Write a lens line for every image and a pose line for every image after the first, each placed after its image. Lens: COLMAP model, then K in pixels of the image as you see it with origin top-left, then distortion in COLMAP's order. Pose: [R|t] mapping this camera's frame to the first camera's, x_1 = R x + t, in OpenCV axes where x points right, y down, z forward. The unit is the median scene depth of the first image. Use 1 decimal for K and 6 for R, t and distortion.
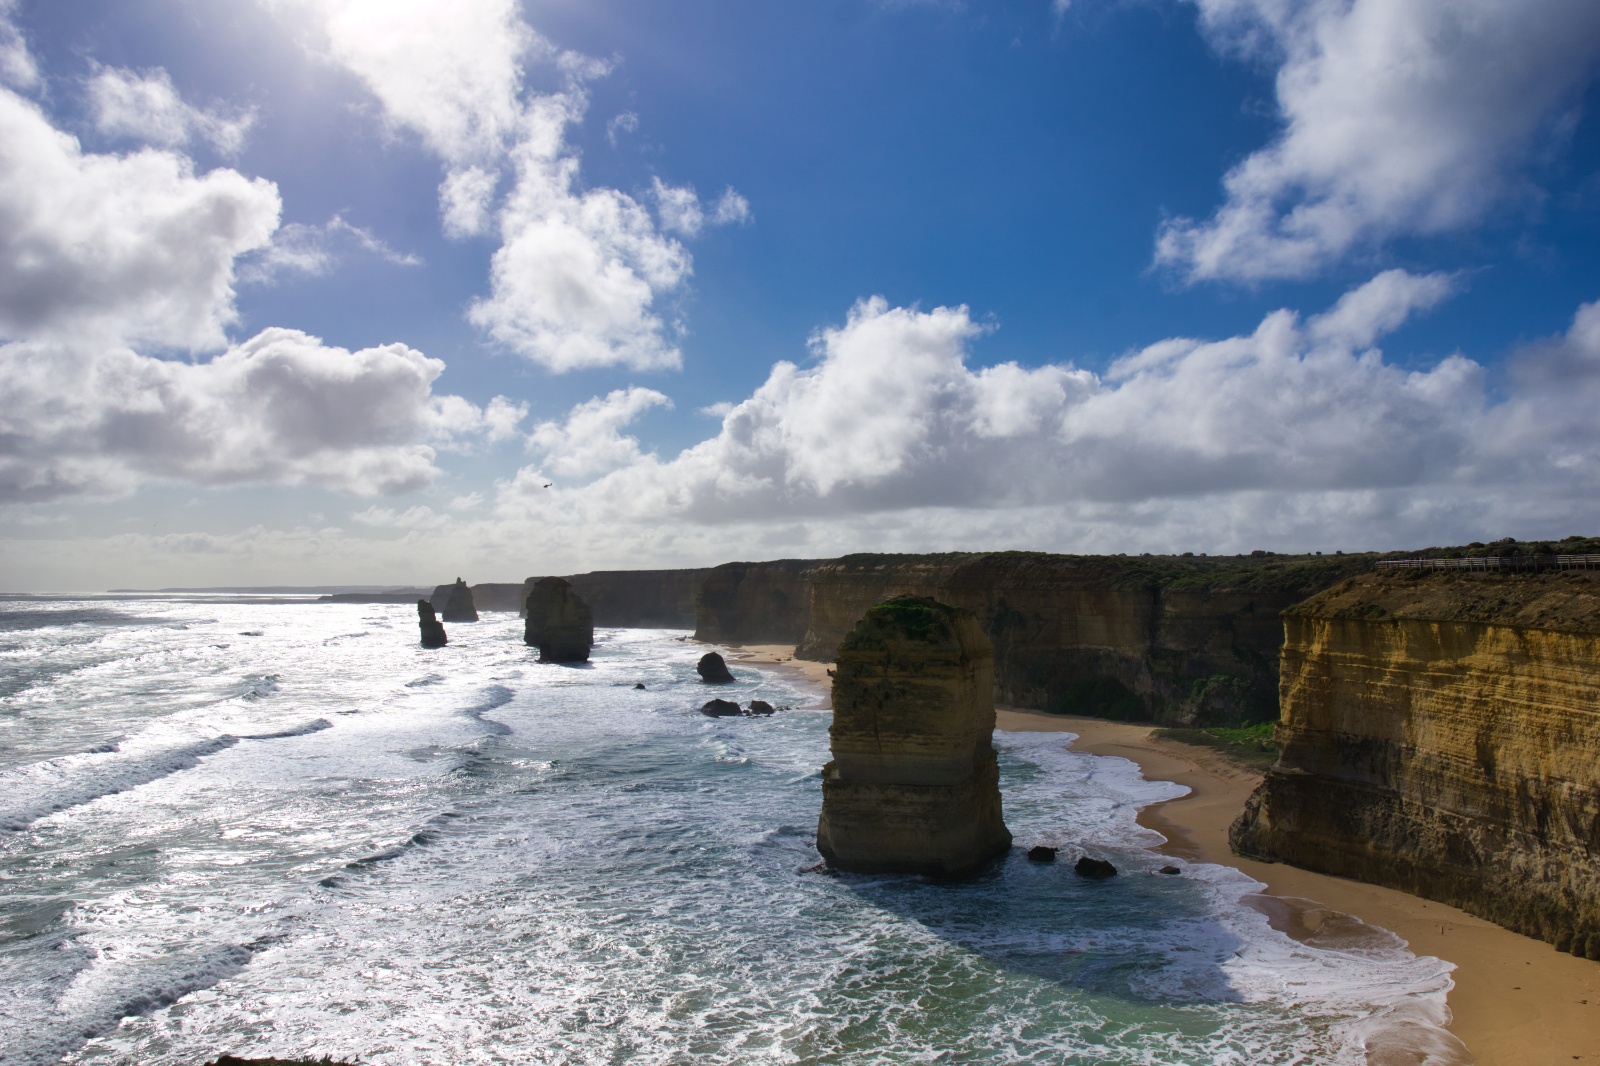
lens RADIAL K [[1121.5, 0, 790.3], [0, 1121.5, 534.9], [0, 0, 1]] dist [-0.101275, 0.058632]
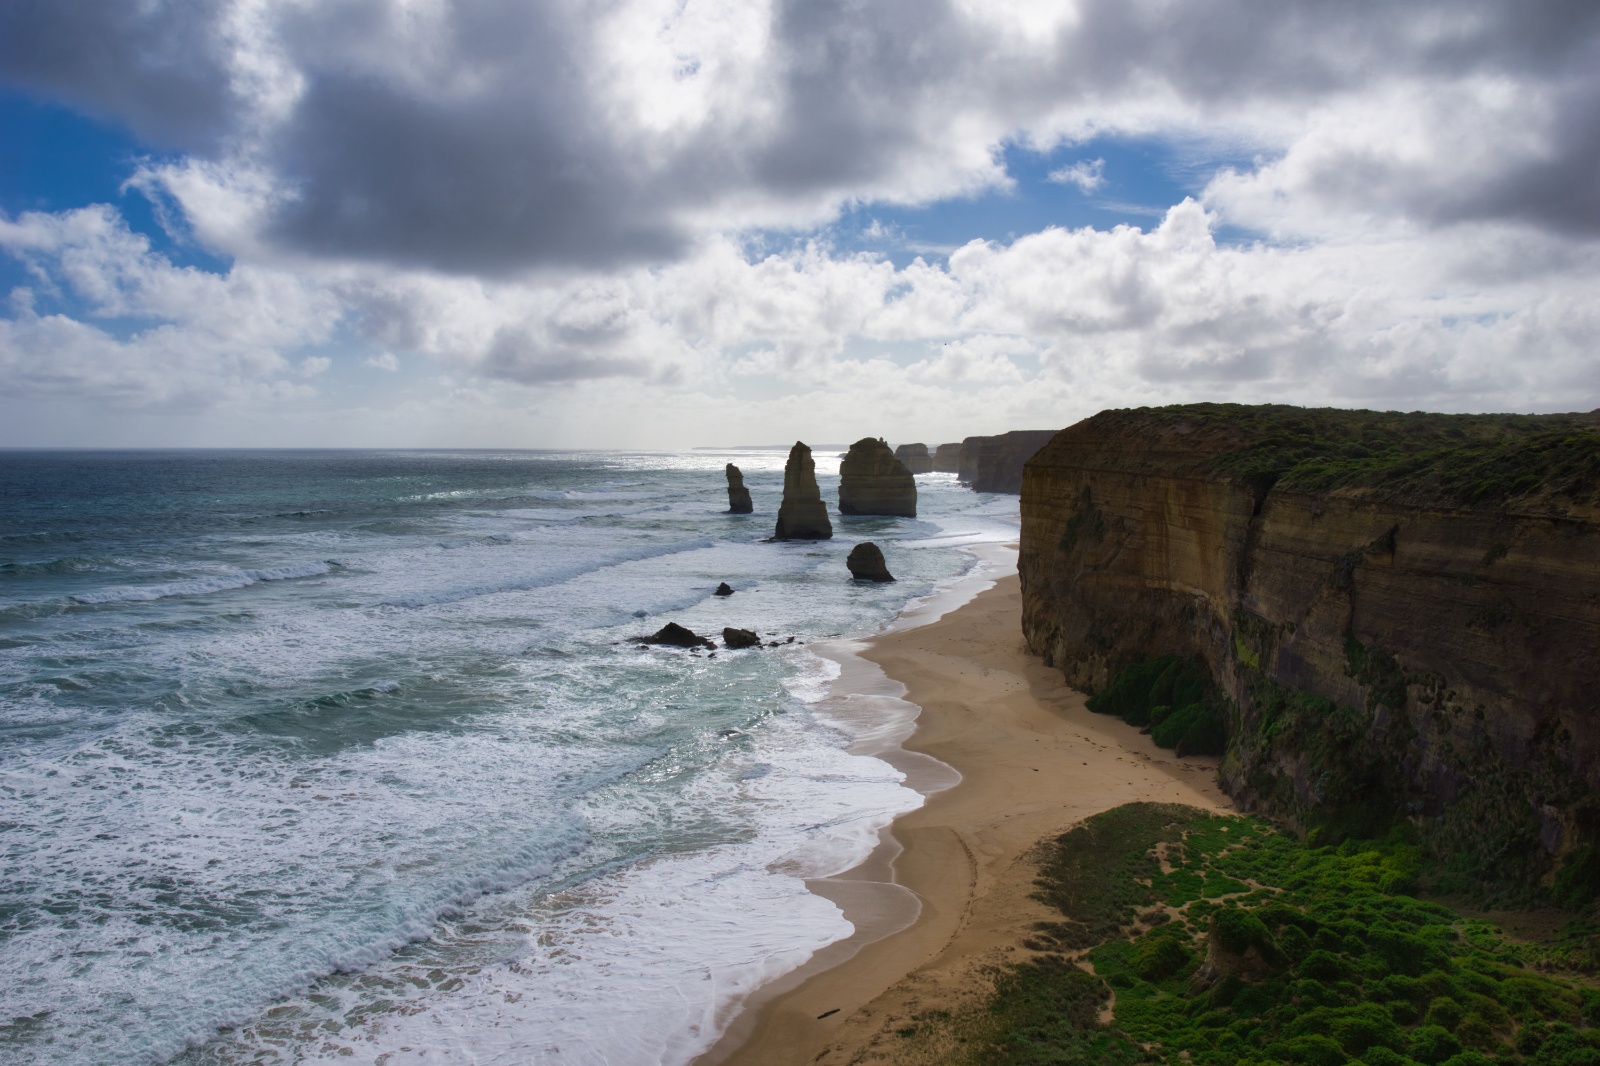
lens RADIAL K [[1121.5, 0, 798.7], [0, 1121.5, 536.0], [0, 0, 1]] dist [-0.101275, 0.058632]
pose [[0.894195, 0.043172, -0.445590, 0.838794], [0.013722, 0.992228, 0.123671, 0.025565], [0.447467, -0.116700, 0.886654, 1.157503]]
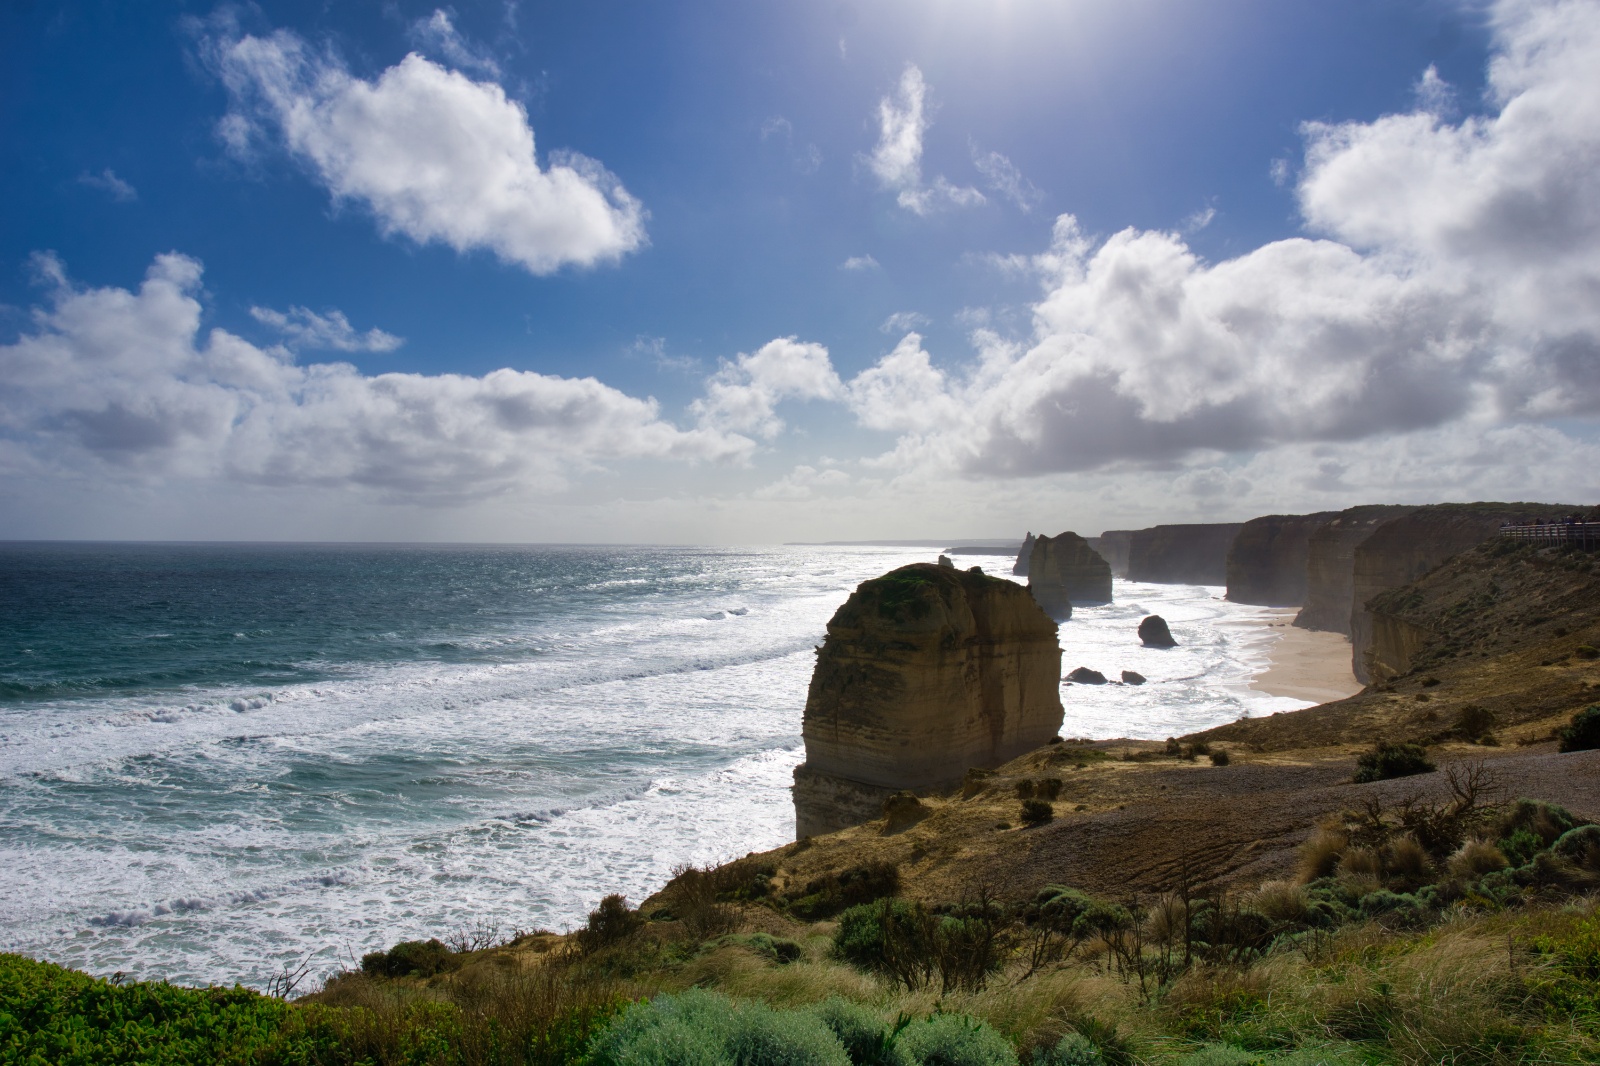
lens RADIAL K [[1121.5, 0, 812.8], [0, 1121.5, 531.0], [0, 0, 1]] dist [-0.101275, 0.058632]
pose [[0.862675, 0.002050, -0.505755, 0.562281], [0.017997, 0.999234, 0.034748, -0.005064], [0.505439, -0.039078, 0.861977, 0.251092]]
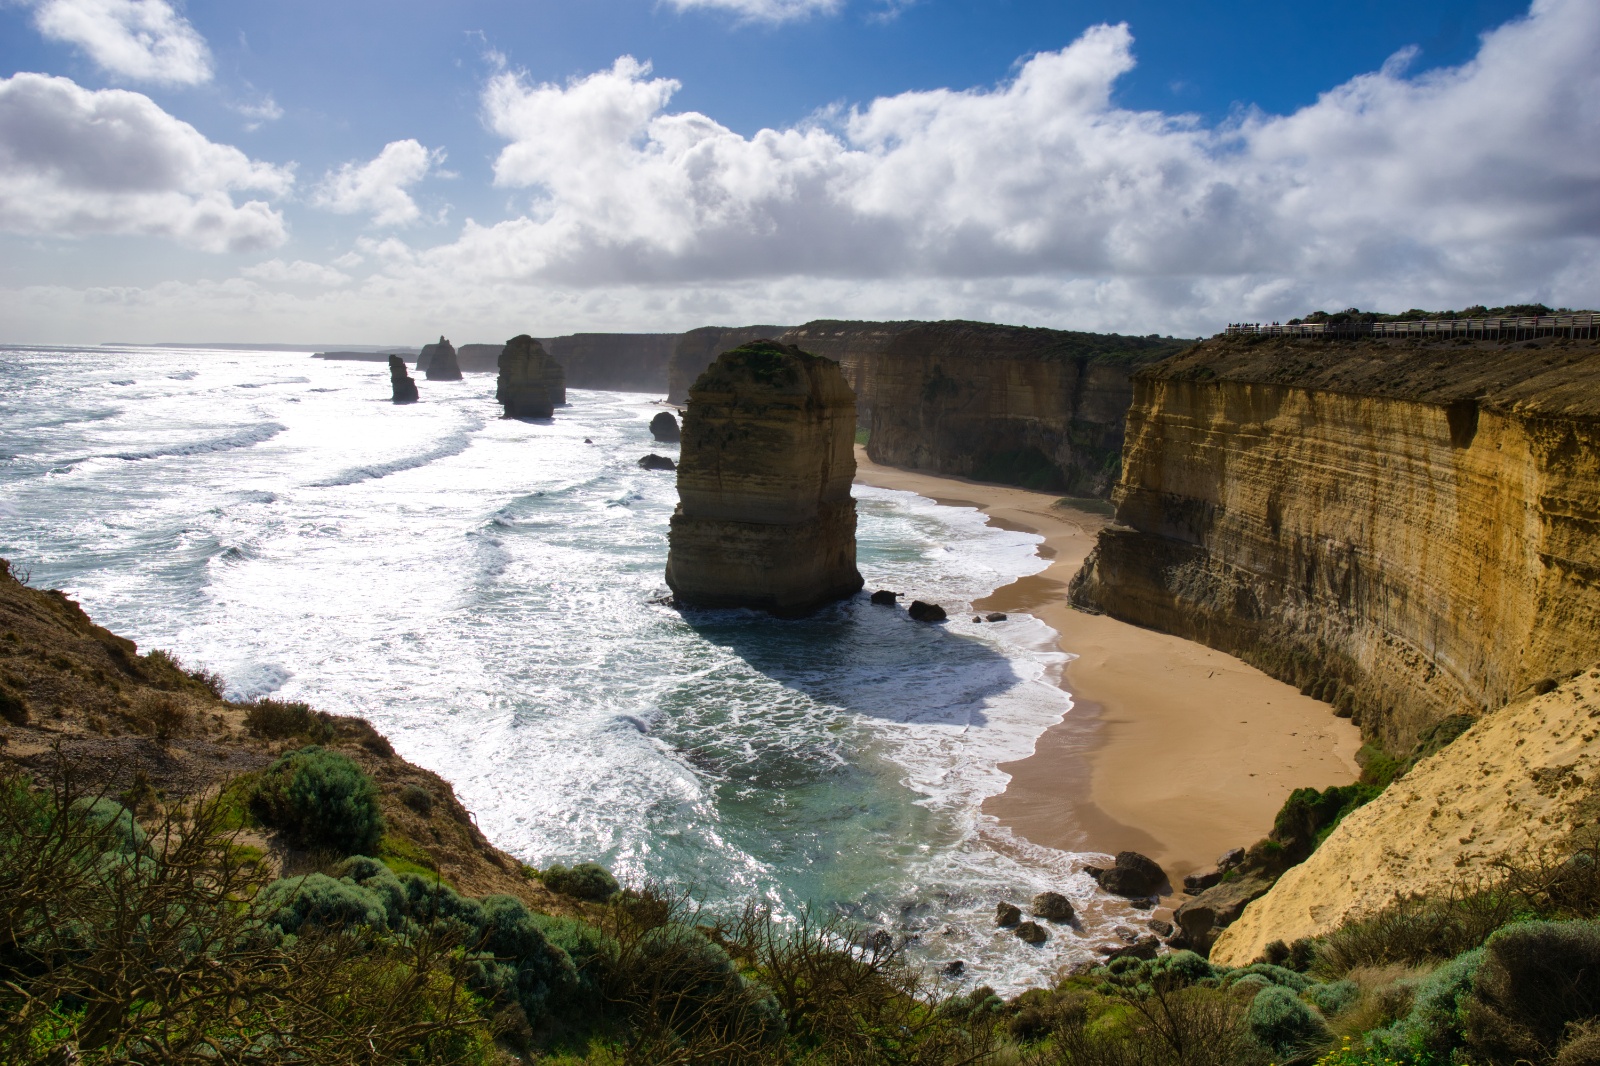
lens RADIAL K [[1121.5, 0, 798.1], [0, 1121.5, 541.3], [0, 0, 1]] dist [-0.101275, 0.058632]
pose [[0.999203, 0.037524, 0.013610, 0.152744], [-0.039523, 0.977796, 0.205798, 0.026402], [-0.005585, -0.206172, 0.978500, -0.026112]]
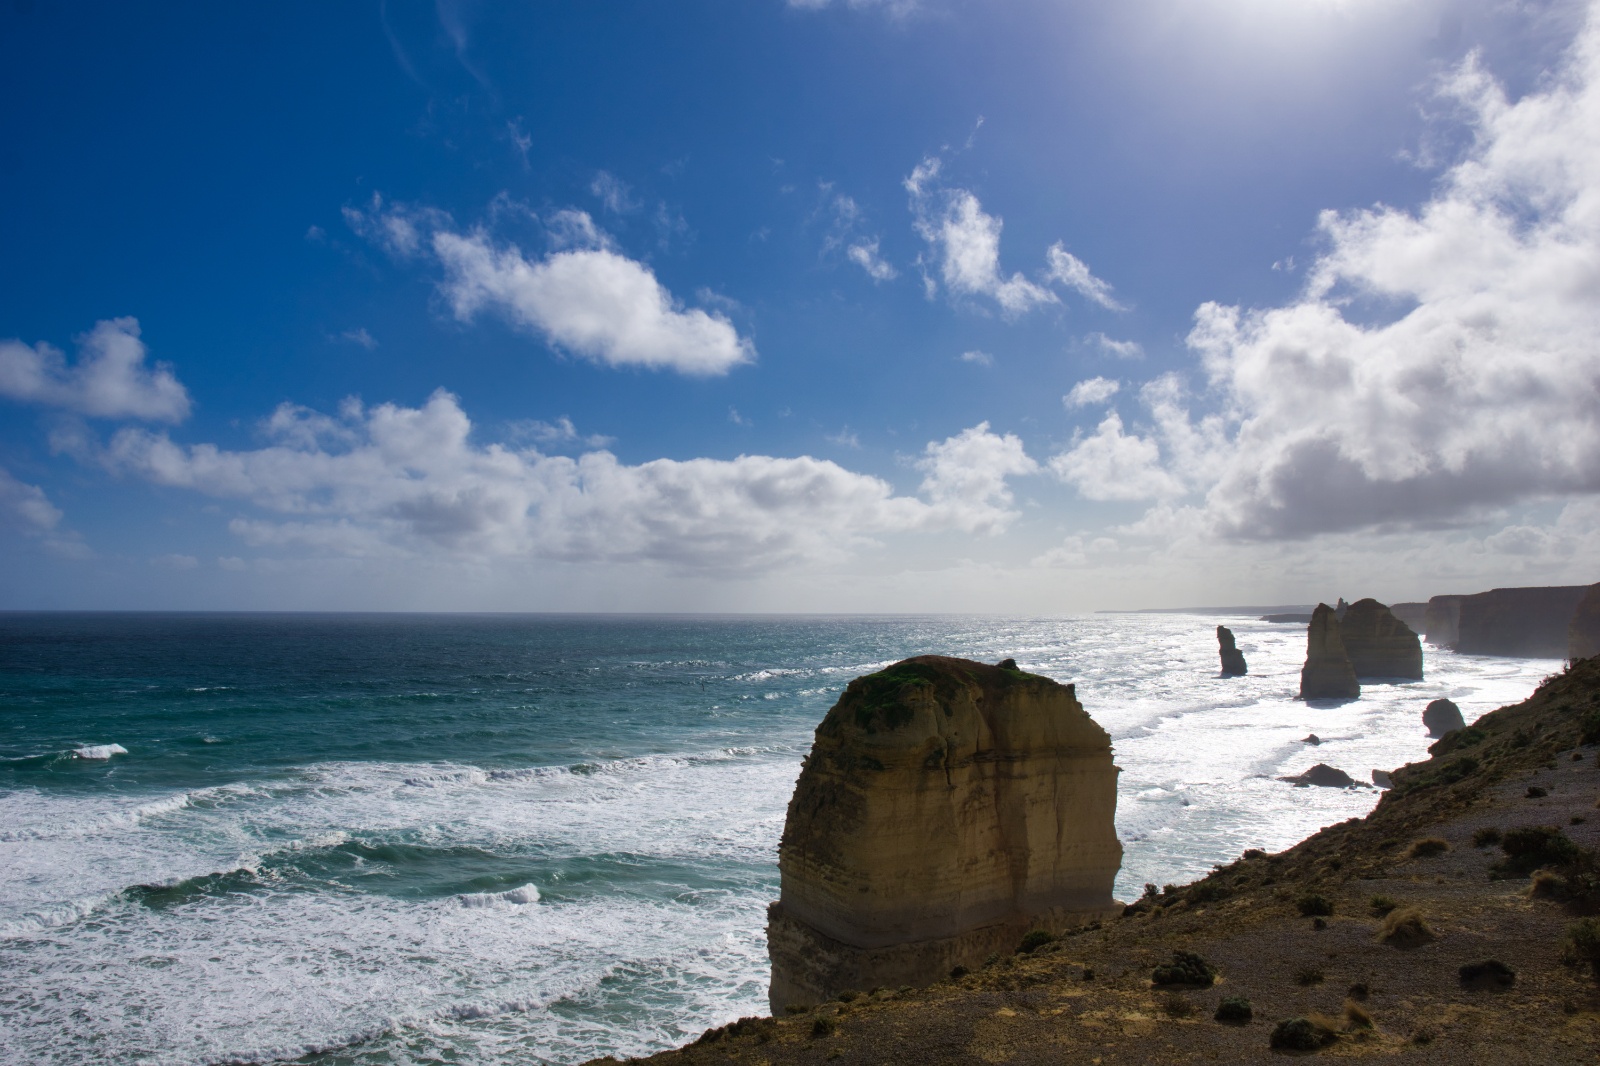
lens RADIAL K [[1121.5, 0, 803.3], [0, 1121.5, 537.7], [0, 0, 1]] dist [-0.101275, 0.058632]
pose [[0.688996, -0.048238, -0.723158, 0.664505], [0.037881, 0.998816, -0.030534, -0.003260], [0.723775, -0.006356, 0.690007, 0.555658]]
